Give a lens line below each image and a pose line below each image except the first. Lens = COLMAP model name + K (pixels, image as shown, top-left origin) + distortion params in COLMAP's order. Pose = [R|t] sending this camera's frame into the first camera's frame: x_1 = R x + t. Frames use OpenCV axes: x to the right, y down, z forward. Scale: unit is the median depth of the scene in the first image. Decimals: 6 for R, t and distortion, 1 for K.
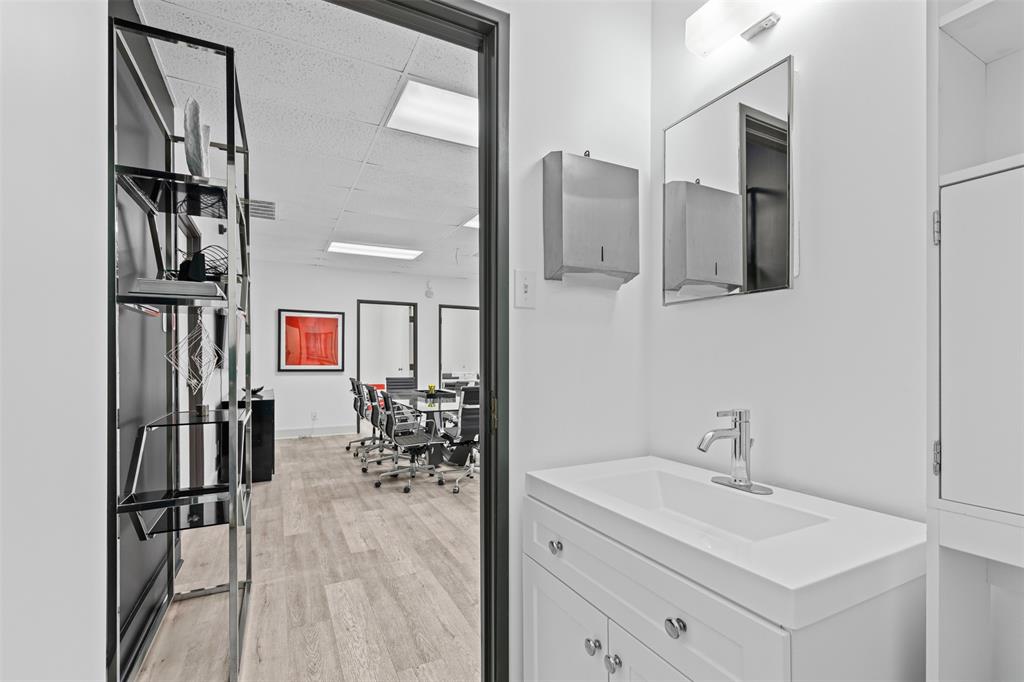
lens RADIAL K [[465.1, 0, 516.5], [0, 465.1, 355.6], [0, 0, 1]] dist [0.006778, 0.001248]
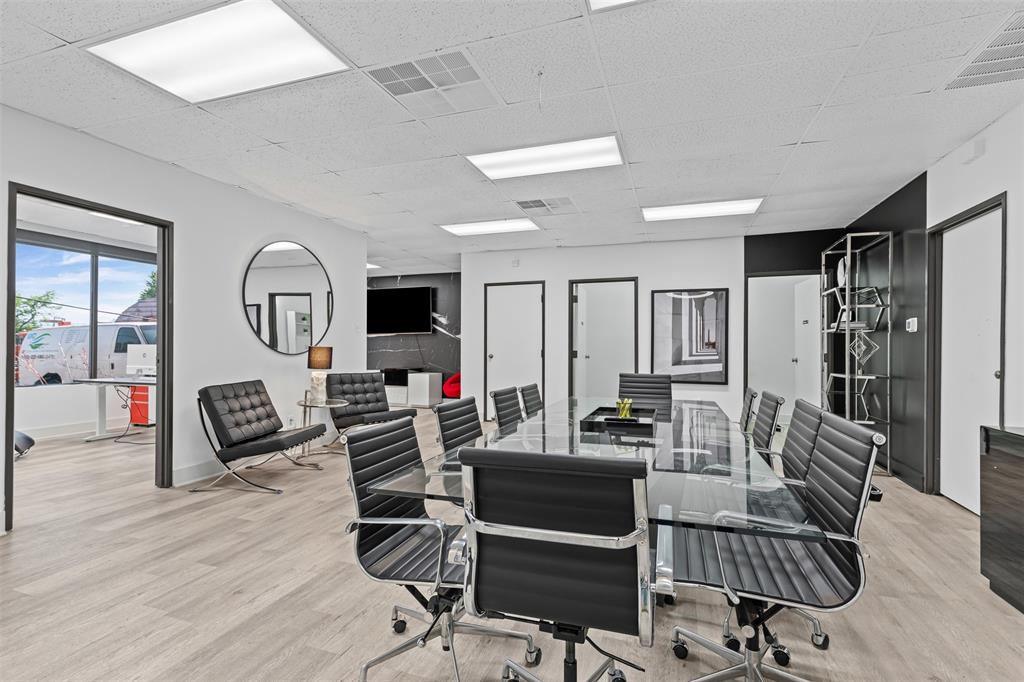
lens RADIAL K [[465.1, 0, 504.7], [0, 465.1, 343.4], [0, 0, 1]] dist [0.006778, 0.001248]
pose [[-0.678473, 0.002748, 0.734620, -0.347400], [-0.016035, 0.999699, -0.018549, 0.013202], [-0.734450, -0.024364, -0.678225, 1.107000]]
